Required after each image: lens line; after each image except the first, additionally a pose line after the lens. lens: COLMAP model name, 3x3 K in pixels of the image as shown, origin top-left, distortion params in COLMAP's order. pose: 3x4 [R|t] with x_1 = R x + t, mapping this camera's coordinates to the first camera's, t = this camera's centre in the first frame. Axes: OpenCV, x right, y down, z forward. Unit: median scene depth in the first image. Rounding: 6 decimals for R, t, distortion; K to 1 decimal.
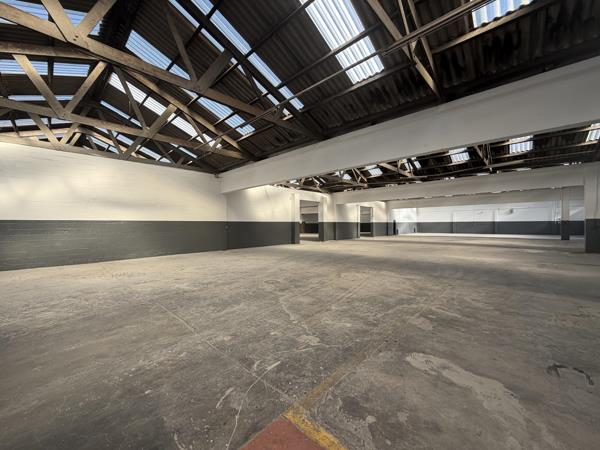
lens RADIAL K [[238.7, 0, 298.6], [0, 238.7, 223.5], [0, 0, 1]] dist [-0.001379, 0.000744]
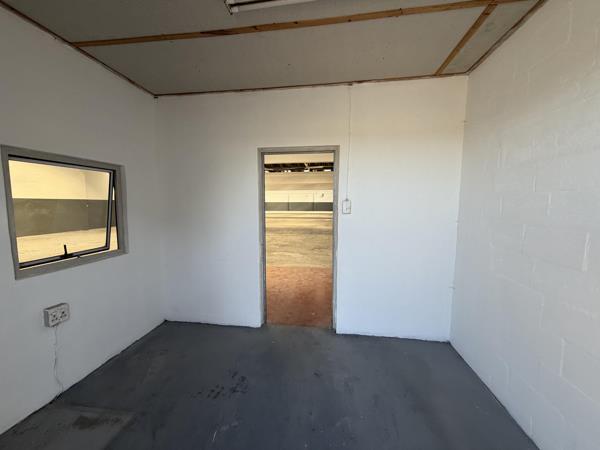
lens RADIAL K [[238.7, 0, 298.8], [0, 238.7, 222.2], [0, 0, 1]] dist [-0.001379, 0.000744]
pose [[0.820063, -0.038029, 0.571008, -0.420835], [-0.008535, 0.996866, 0.078649, -0.003306], [-0.572209, -0.069370, 0.817169, -0.700038]]
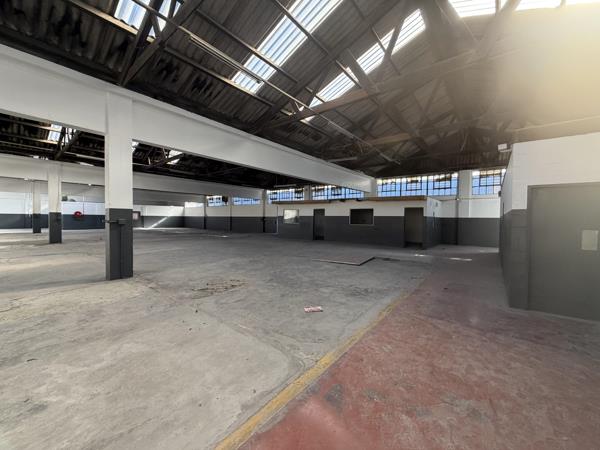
lens RADIAL K [[238.7, 0, 298.6], [0, 238.7, 223.1], [0, 0, 1]] dist [-0.001379, 0.000744]
pose [[-0.081183, -0.013214, 0.996612, 0.087156], [-0.012971, 0.999841, 0.012201, 0.004508], [-0.996615, -0.011936, -0.081342, -0.069164]]
